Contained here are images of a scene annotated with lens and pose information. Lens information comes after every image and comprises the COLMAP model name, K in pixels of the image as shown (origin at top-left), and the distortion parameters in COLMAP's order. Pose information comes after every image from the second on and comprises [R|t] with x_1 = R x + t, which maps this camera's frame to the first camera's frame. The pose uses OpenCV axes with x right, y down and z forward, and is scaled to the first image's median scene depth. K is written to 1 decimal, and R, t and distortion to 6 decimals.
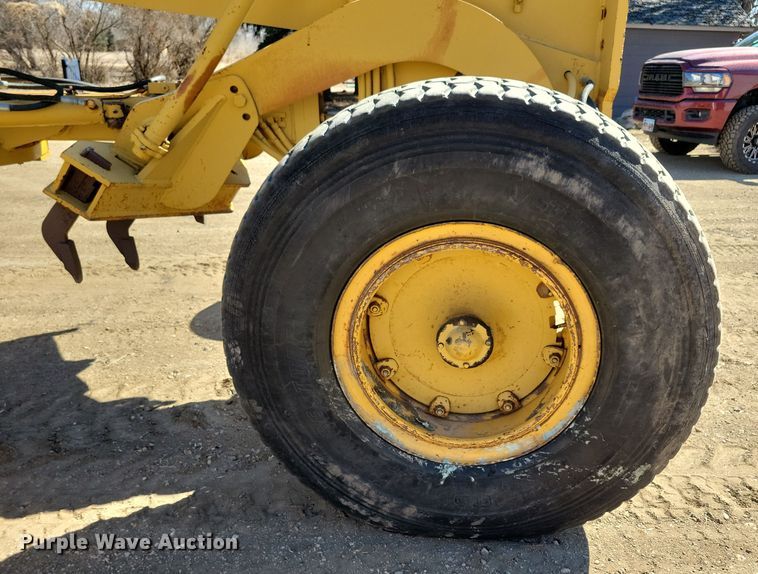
lens RADIAL K [[645.7, 0, 442.8], [0, 645.7, 302.1], [0, 0, 1]] dist [0.035043, -0.011198]
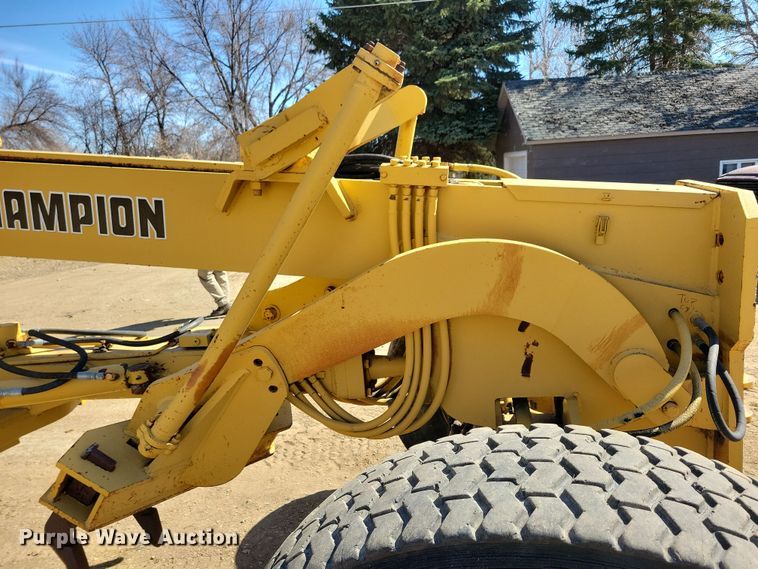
lens RADIAL K [[584.9, 0, 404.6], [0, 584.9, 287.9], [0, 0, 1]] dist [0.072586, -0.073621]
pose [[0.983046, -0.043019, -0.178240, 0.006315], [0.015256, 0.987907, -0.154295, -0.310291], [0.182722, 0.148960, 0.971815, 0.286018]]
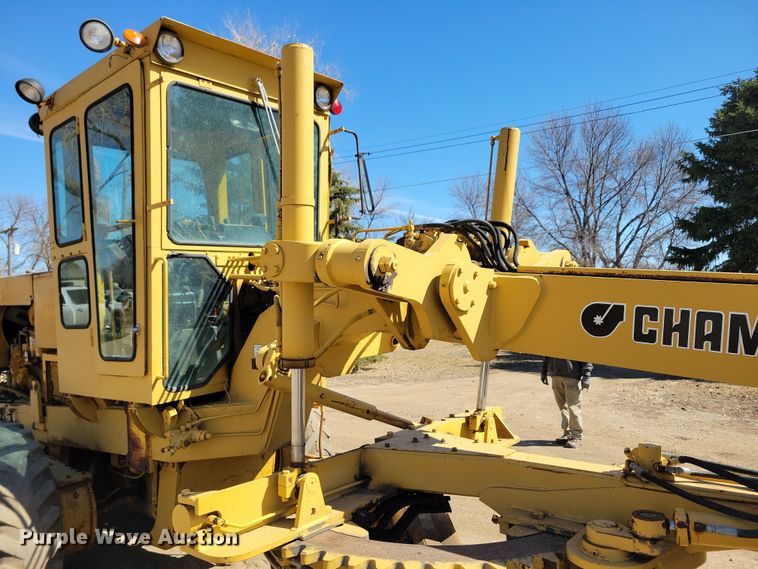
lens RADIAL K [[568.5, 0, 379.0], [0, 568.5, 284.5], [0, 0, 1]] dist [0.027097, -0.009652]
pose [[0.733867, -0.066106, -0.676069, -0.500841], [-0.200734, 0.929703, -0.308801, -0.280759], [0.648957, 0.362329, 0.669009, 0.134038]]
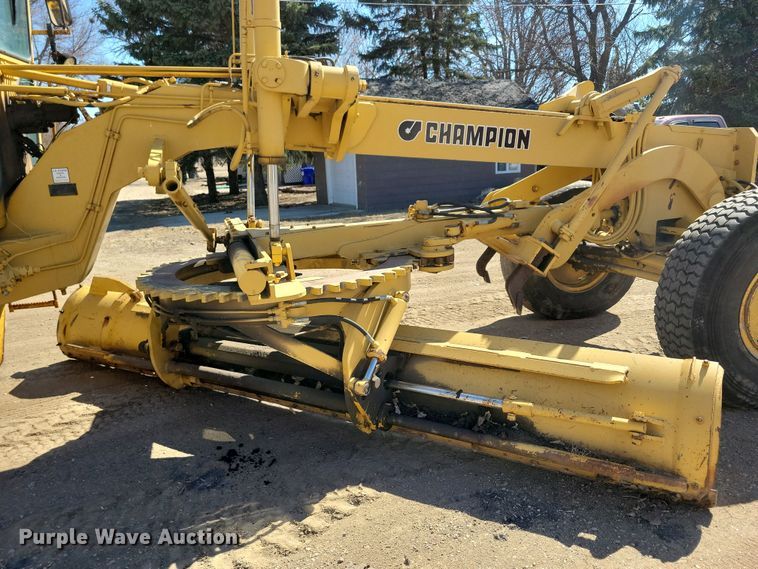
lens RADIAL K [[577.7, 0, 396.2], [0, 577.7, 283.2], [0, 0, 1]] dist [0.034184, -0.005765]
pose [[0.967111, -0.118937, 0.224835, -1.320896], [0.148185, 0.981896, -0.117990, 0.023463], [-0.206731, 0.147427, 0.967227, -0.497834]]
